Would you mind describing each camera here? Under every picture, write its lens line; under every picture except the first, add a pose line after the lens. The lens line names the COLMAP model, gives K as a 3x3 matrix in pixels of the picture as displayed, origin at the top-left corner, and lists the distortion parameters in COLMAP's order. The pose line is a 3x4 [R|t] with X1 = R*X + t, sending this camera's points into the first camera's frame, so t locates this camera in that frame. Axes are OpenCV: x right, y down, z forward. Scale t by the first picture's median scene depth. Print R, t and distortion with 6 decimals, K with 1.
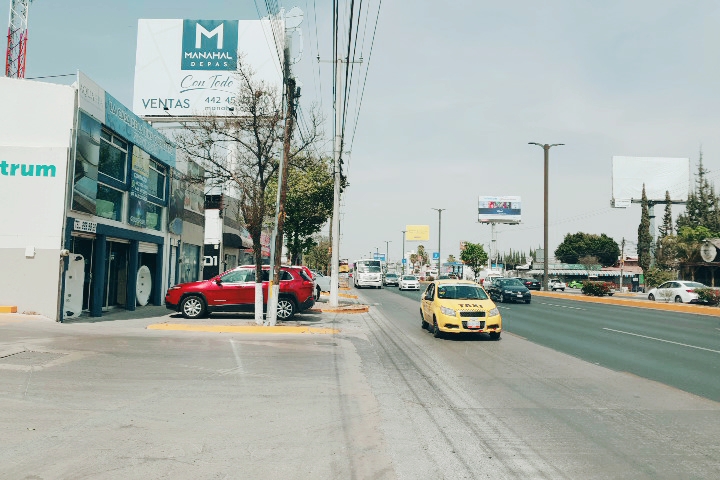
lens RADIAL K [[552.1, 0, 360.6], [0, 552.1, 238.4], [0, 0, 1]] dist [0.045182, -0.006849]
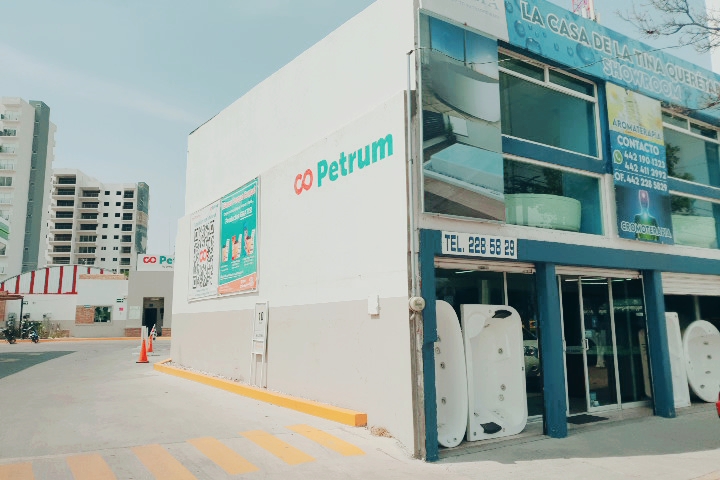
lens RADIAL K [[552.1, 0, 361.4], [0, 552.1, 234.8], [0, 0, 1]] dist [0.045182, -0.006849]
pose [[0.503807, -0.168278, -0.847267, -0.133603], [0.081355, 0.985725, -0.147402, 0.029926], [0.859977, 0.005333, 0.510305, 0.647554]]
